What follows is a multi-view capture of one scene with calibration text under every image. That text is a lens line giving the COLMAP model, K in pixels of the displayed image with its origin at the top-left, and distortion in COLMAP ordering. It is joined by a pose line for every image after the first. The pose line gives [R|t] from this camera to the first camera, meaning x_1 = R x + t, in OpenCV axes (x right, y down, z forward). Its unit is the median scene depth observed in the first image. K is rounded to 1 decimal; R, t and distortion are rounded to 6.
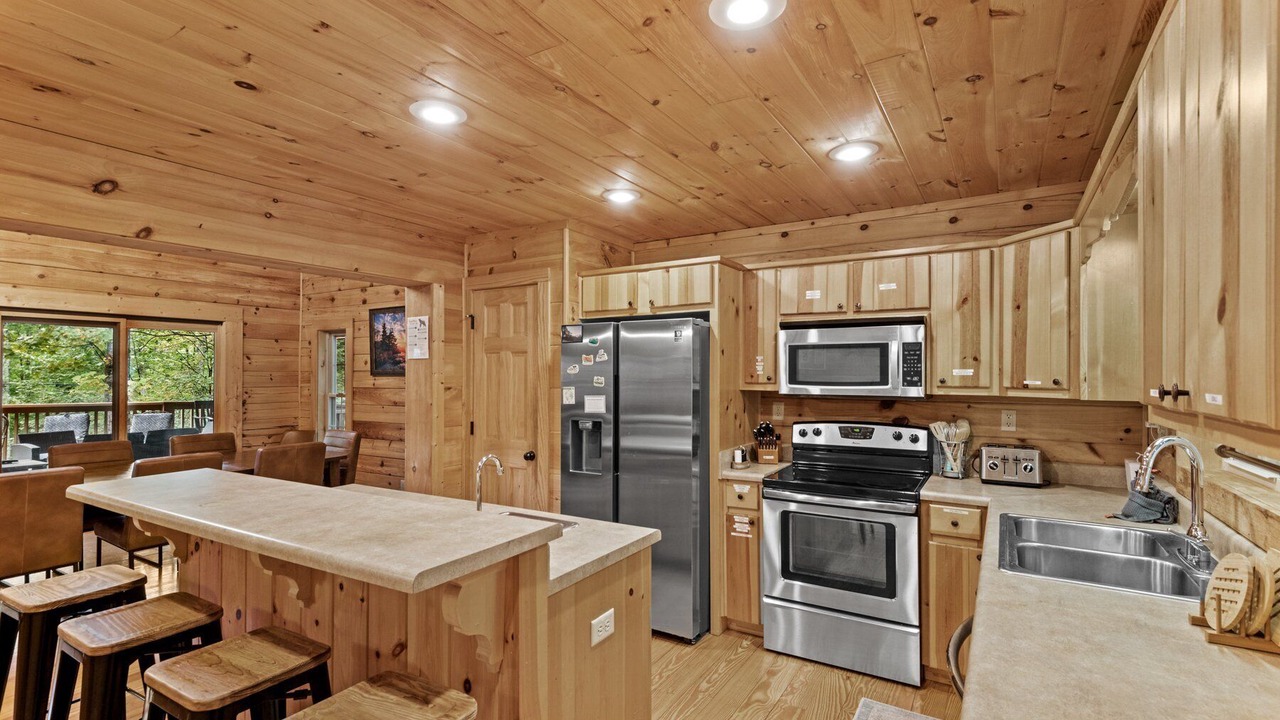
lens RADIAL K [[607.3, 0, 640.0], [0, 607.3, 360.0], [0, 0, 1]] dist [0.027135, -0.021986]
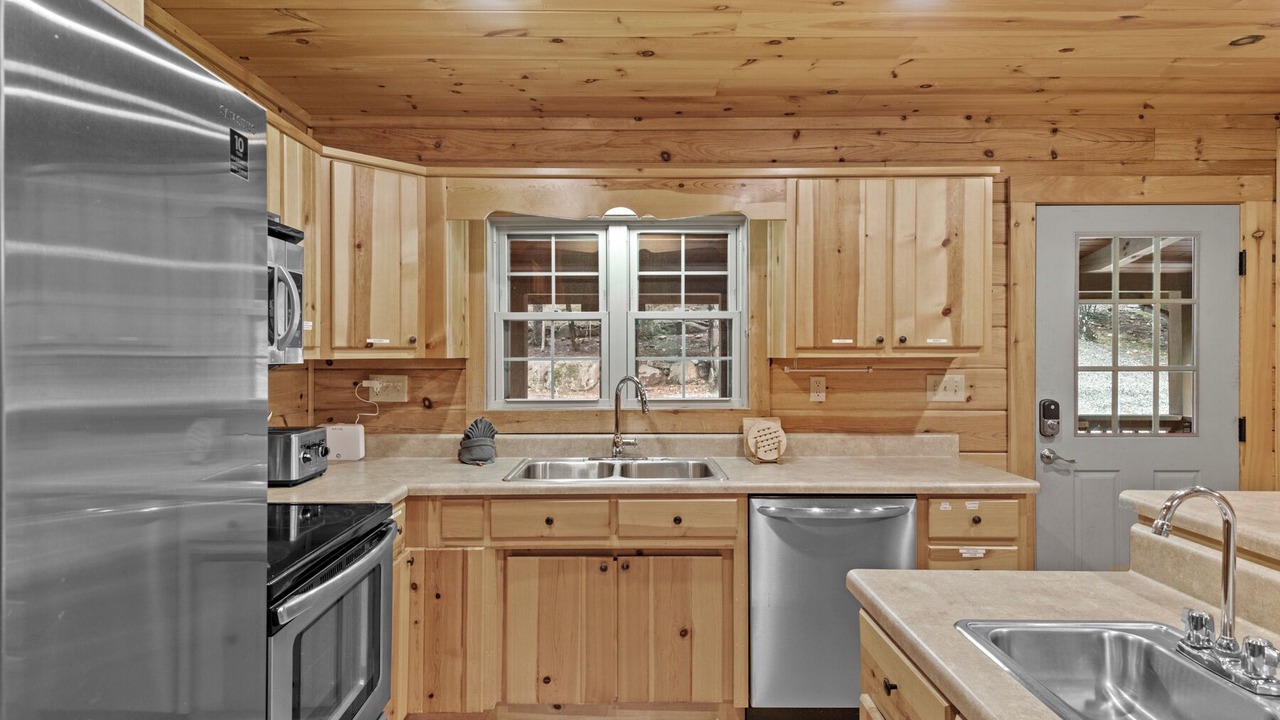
lens RADIAL K [[607.3, 0, 640.0], [0, 607.3, 360.0], [0, 0, 1]] dist [0.027135, -0.021986]
pose [[-0.526761, -0.010699, 0.849946, -0.261241], [-0.014254, 0.999891, 0.003753, 0.054521], [-0.849894, -0.010138, -0.526857, 1.123665]]
